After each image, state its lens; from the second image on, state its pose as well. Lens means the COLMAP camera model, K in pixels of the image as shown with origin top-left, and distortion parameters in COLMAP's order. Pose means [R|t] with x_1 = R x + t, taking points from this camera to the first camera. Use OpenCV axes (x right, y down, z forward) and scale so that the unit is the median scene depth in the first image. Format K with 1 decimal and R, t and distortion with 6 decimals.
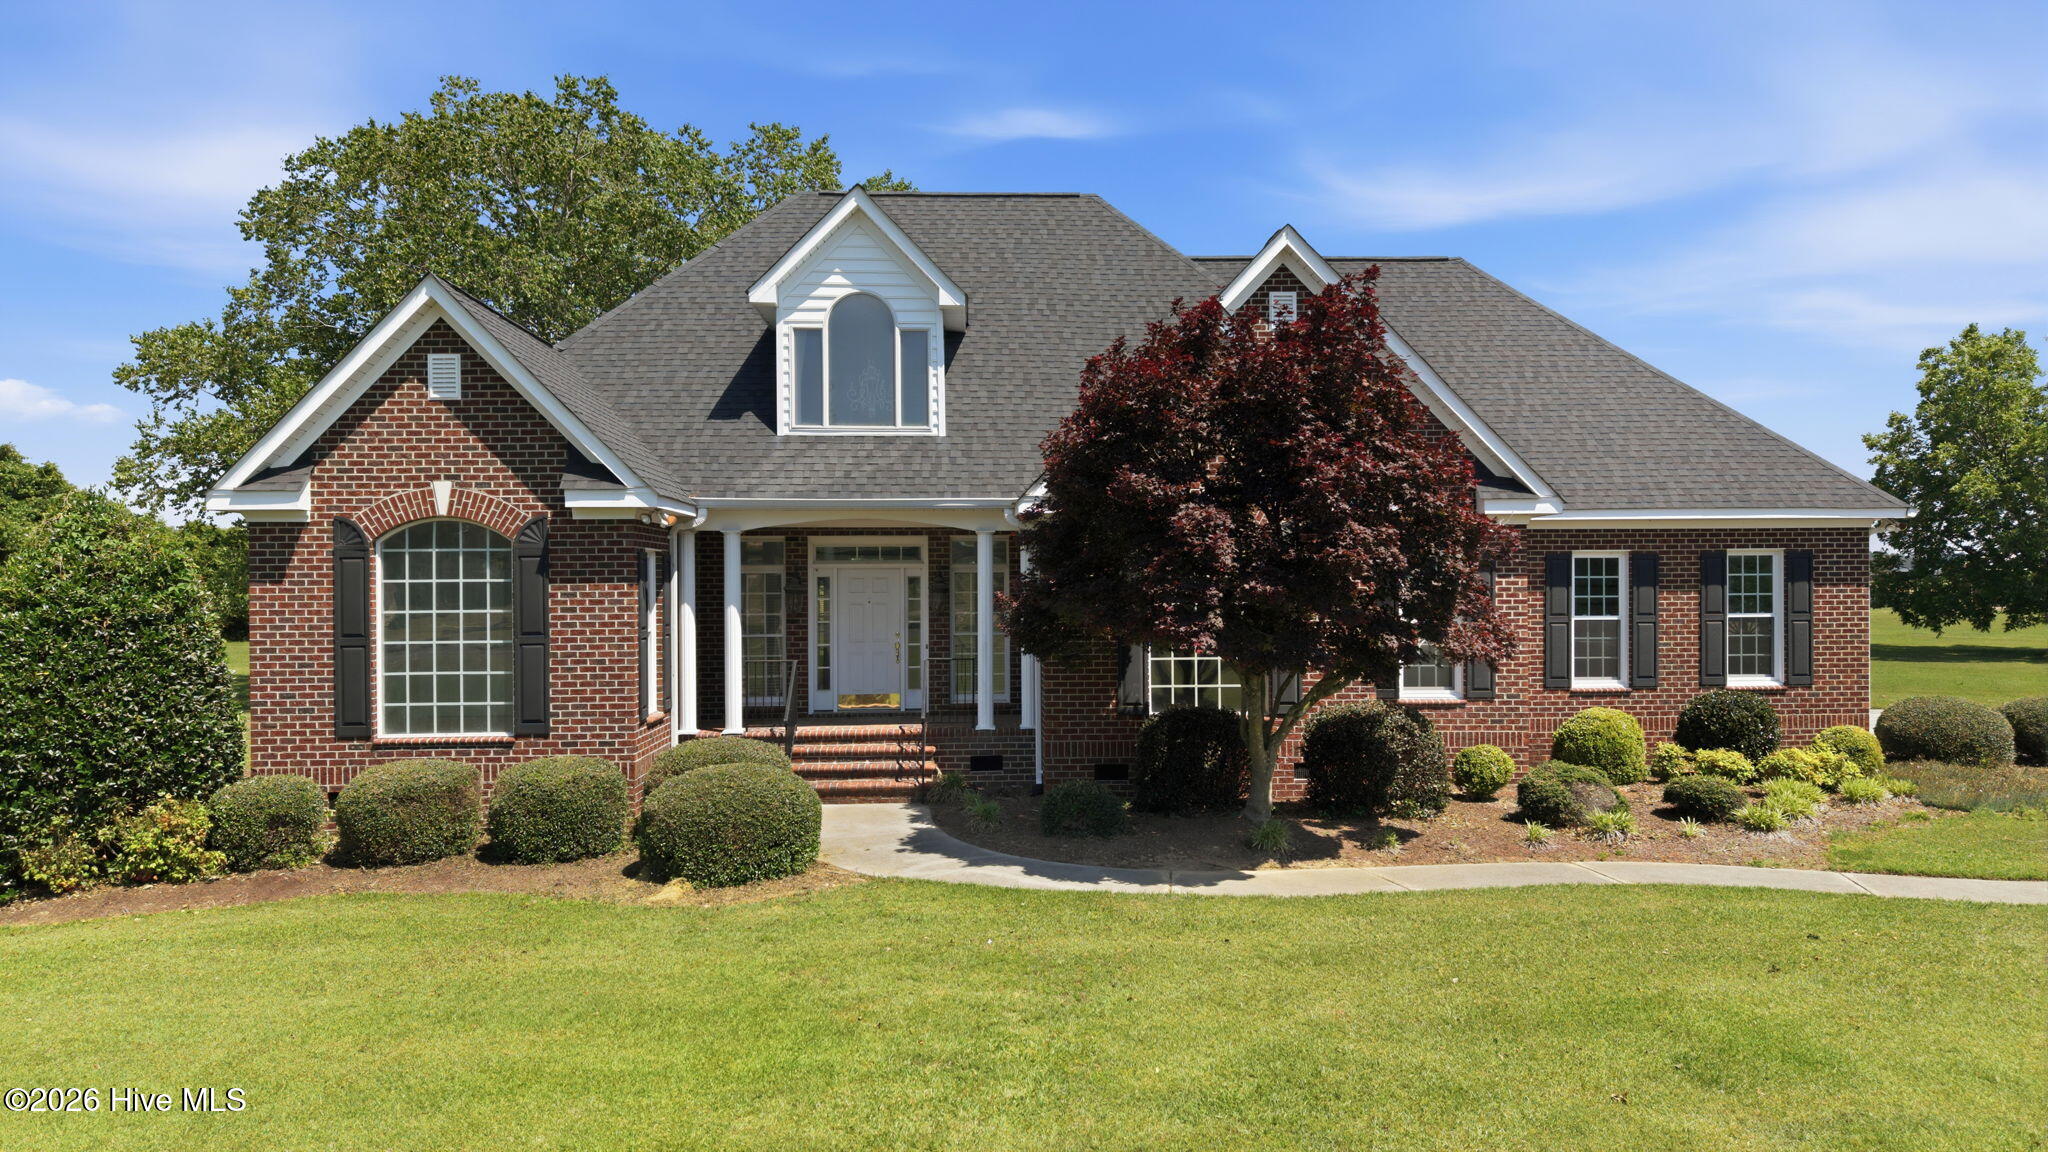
lens RADIAL K [[1372.2, 0, 1024.5], [0, 1372.2, 577.8], [0, 0, 1]] dist [0.011247, 0.000906]
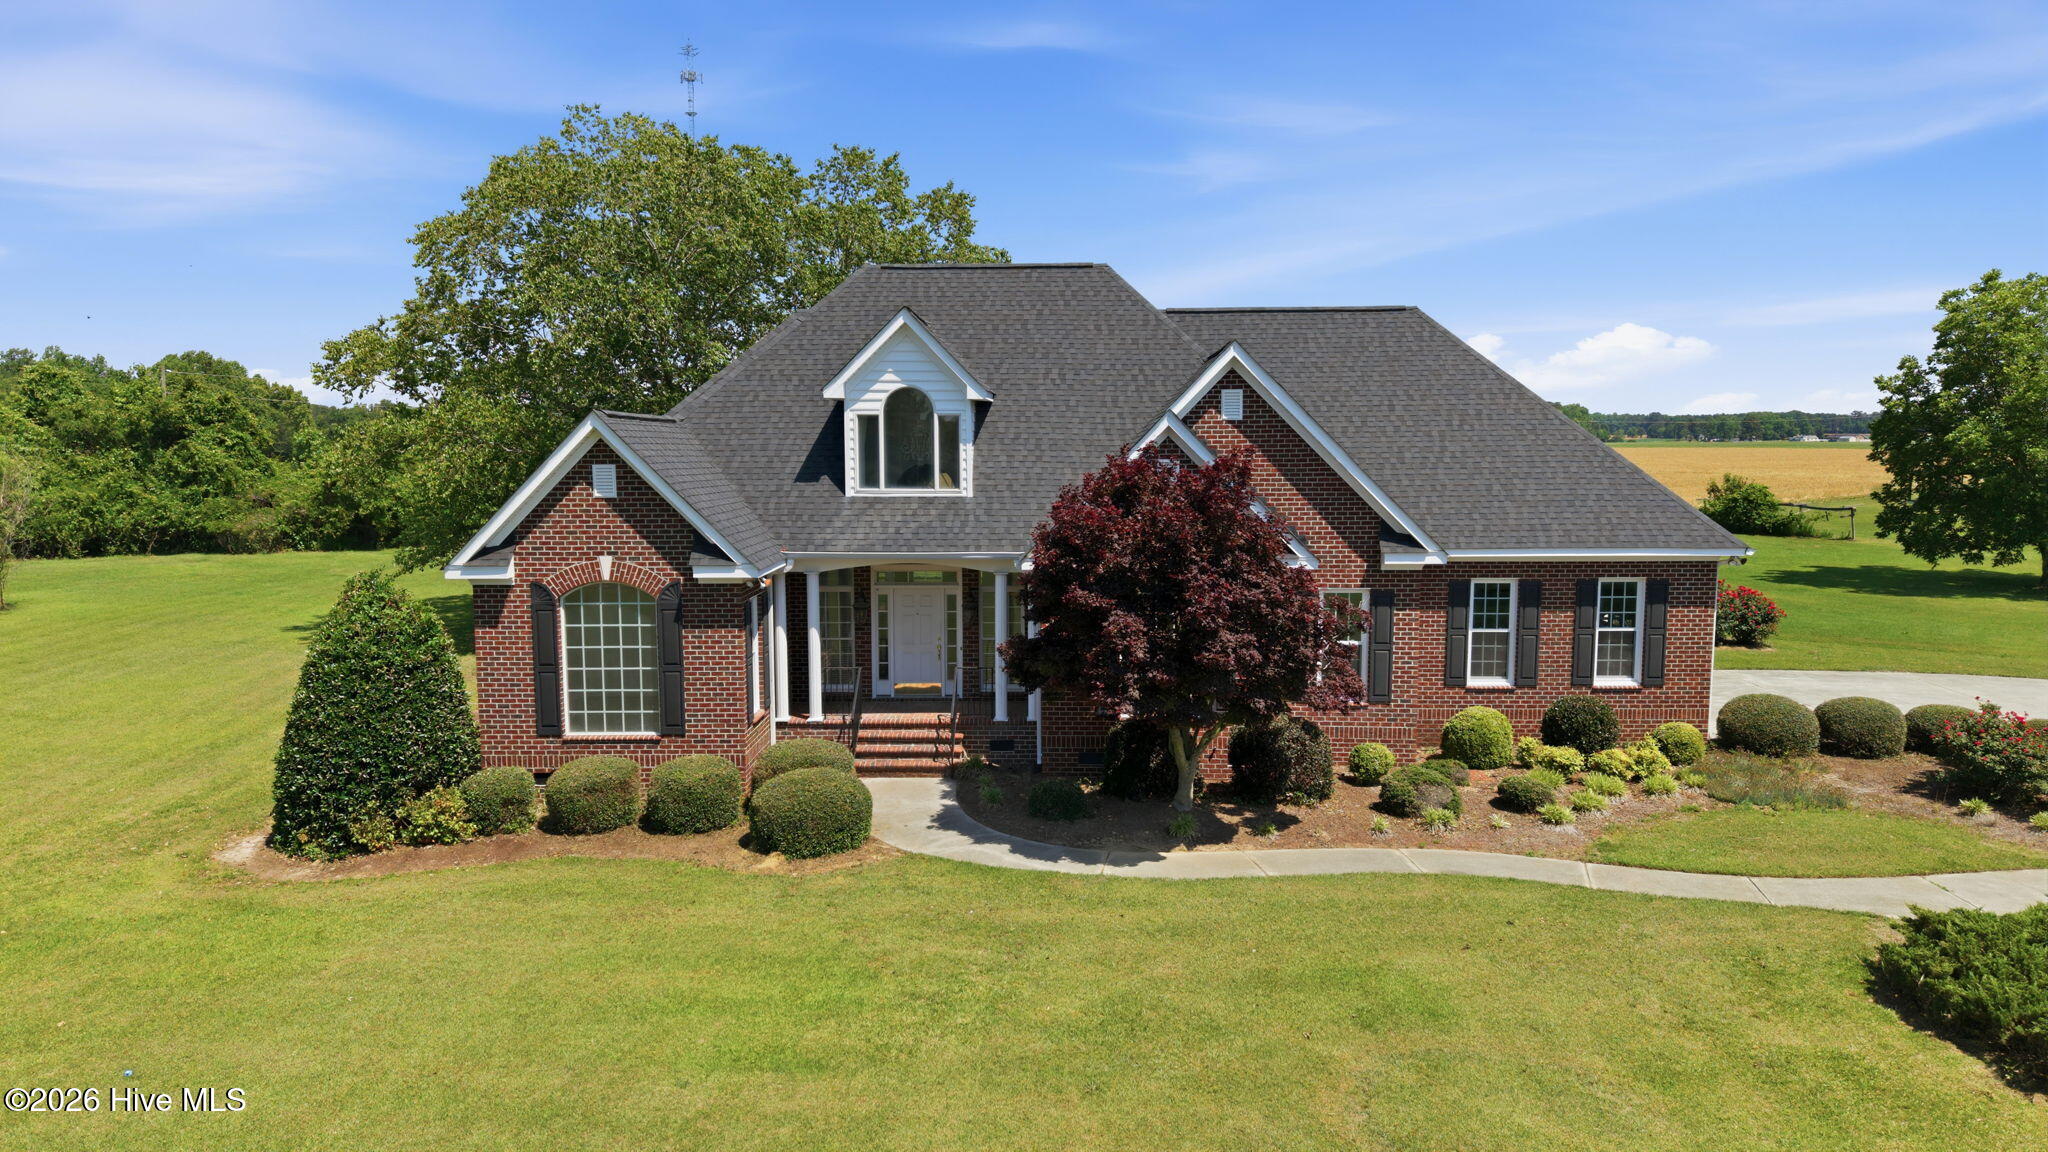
lens RADIAL K [[1364.3, 0, 1024.0], [0, 1364.3, 576.0], [0, 0, 1]] dist [0.048191, -0.057756]
pose [[0.997629, 0.009944, -0.068103, 0.095880], [-0.002738, 0.994458, 0.105098, -0.196055], [0.068770, -0.104662, 0.992127, -0.353406]]
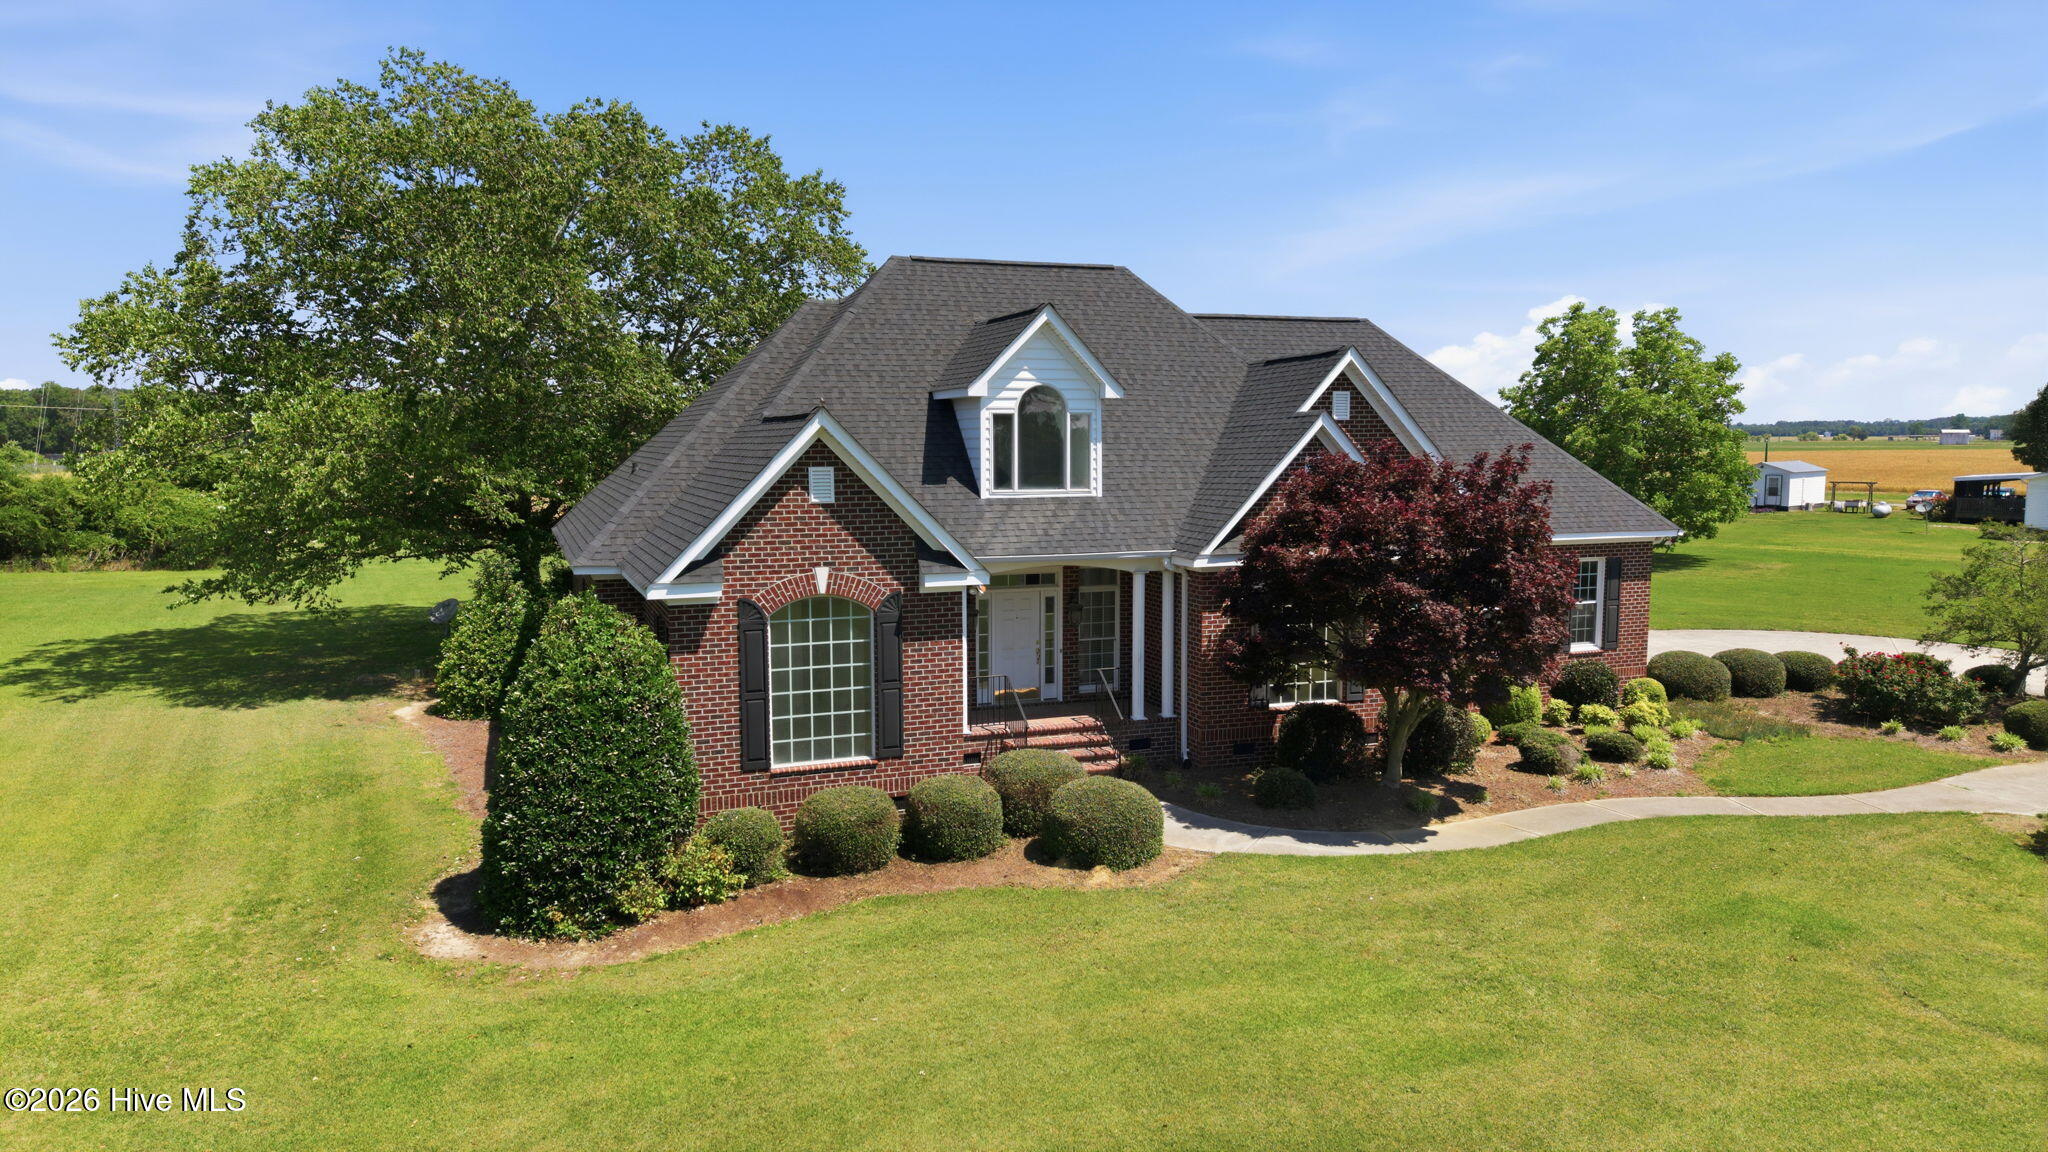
lens RADIAL K [[1368.4, 0, 1019.7], [0, 1368.4, 569.3], [0, 0, 1]] dist [0.080439, -0.116076]
pose [[0.951685, -0.025585, 0.306008, -0.632172], [-0.004623, 0.995216, 0.097585, -0.191354], [-0.307041, -0.094285, 0.947014, -0.257401]]
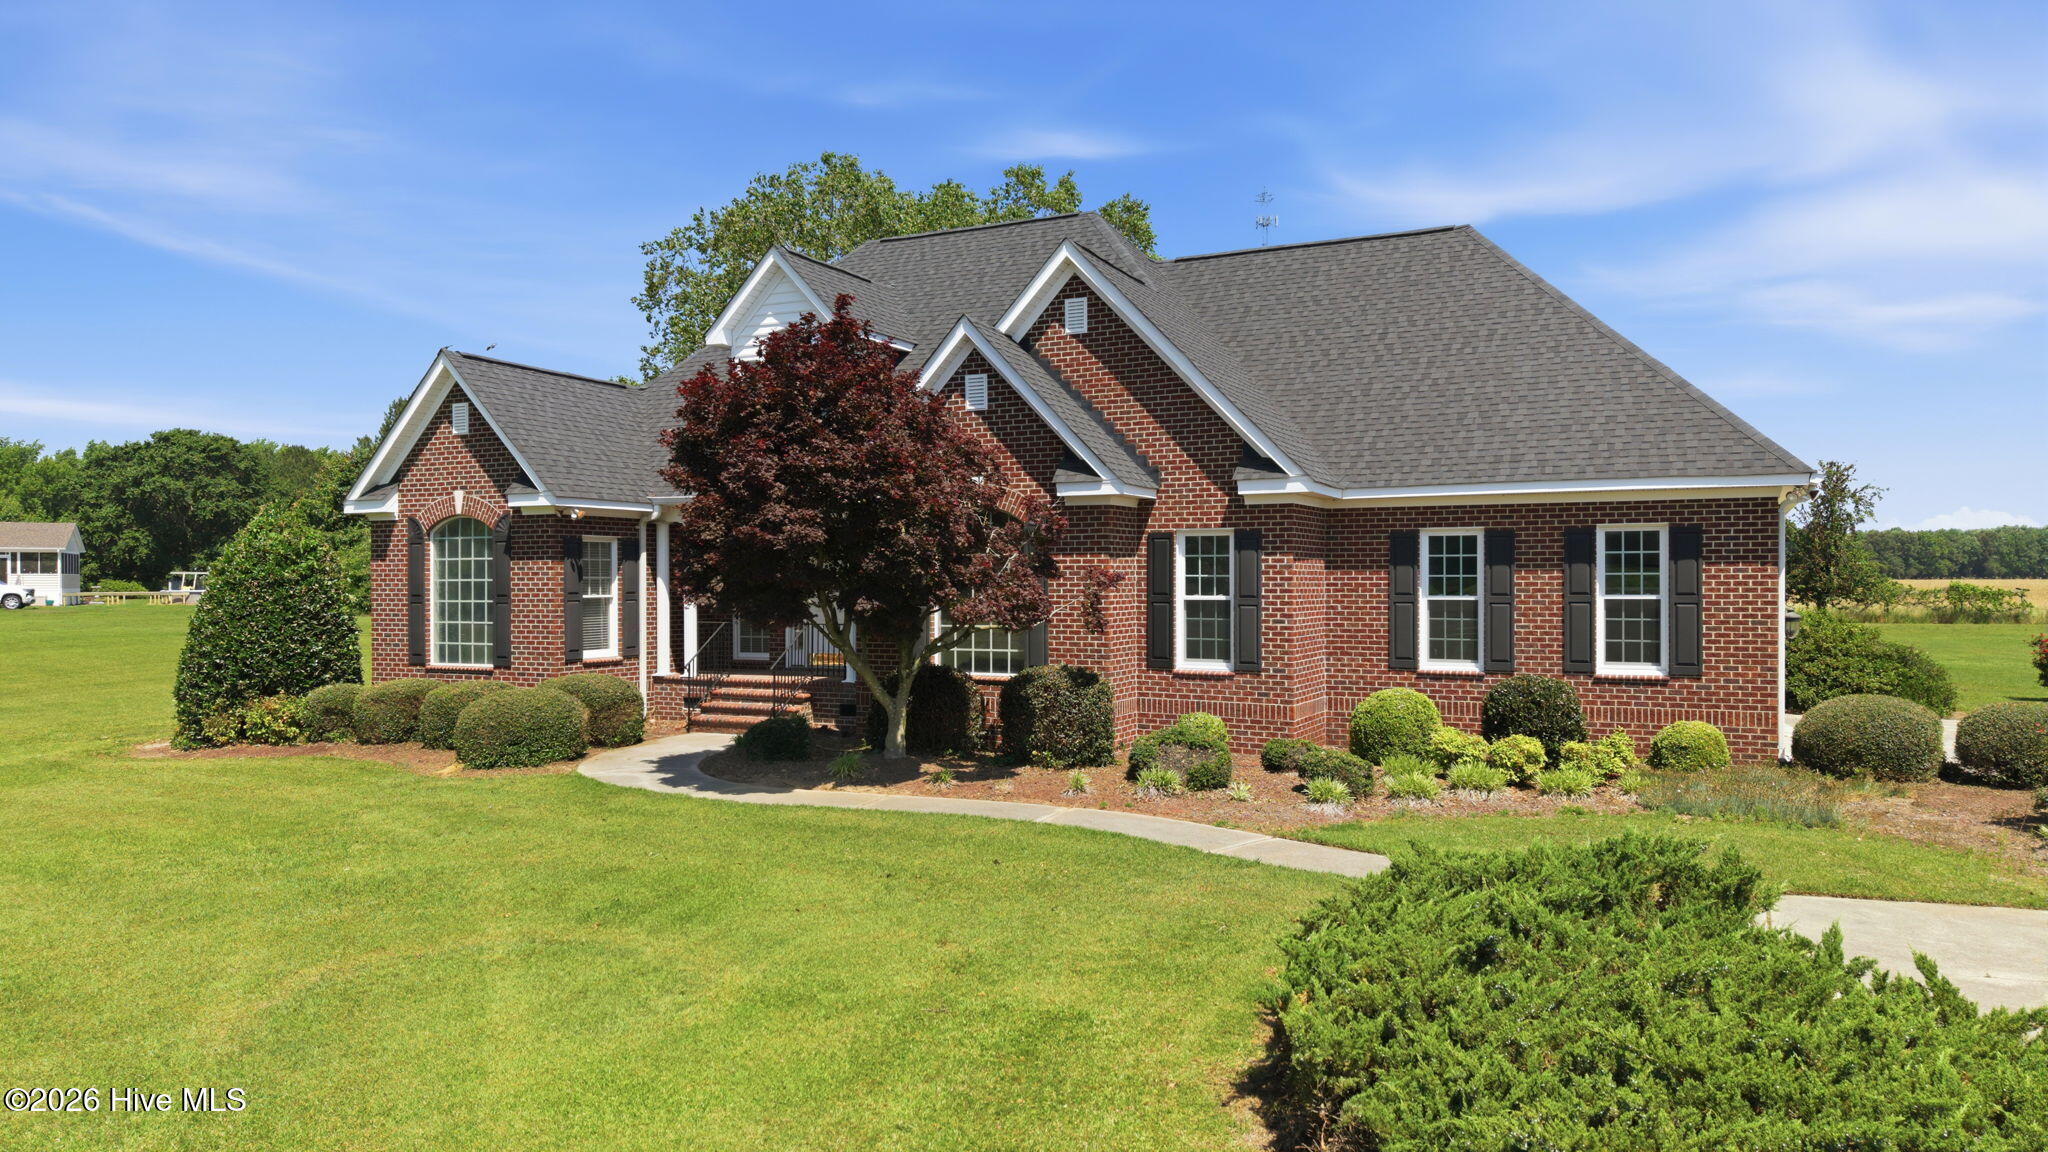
lens RADIAL K [[1364.3, 0, 1024.0], [0, 1364.3, 576.0], [0, 0, 1]] dist [0.048191, -0.057756]
pose [[0.872334, 0.002726, -0.488903, 0.805859], [-0.002002, 0.999996, 0.002003, 0.016103], [0.488906, -0.000769, 0.872336, 0.021245]]
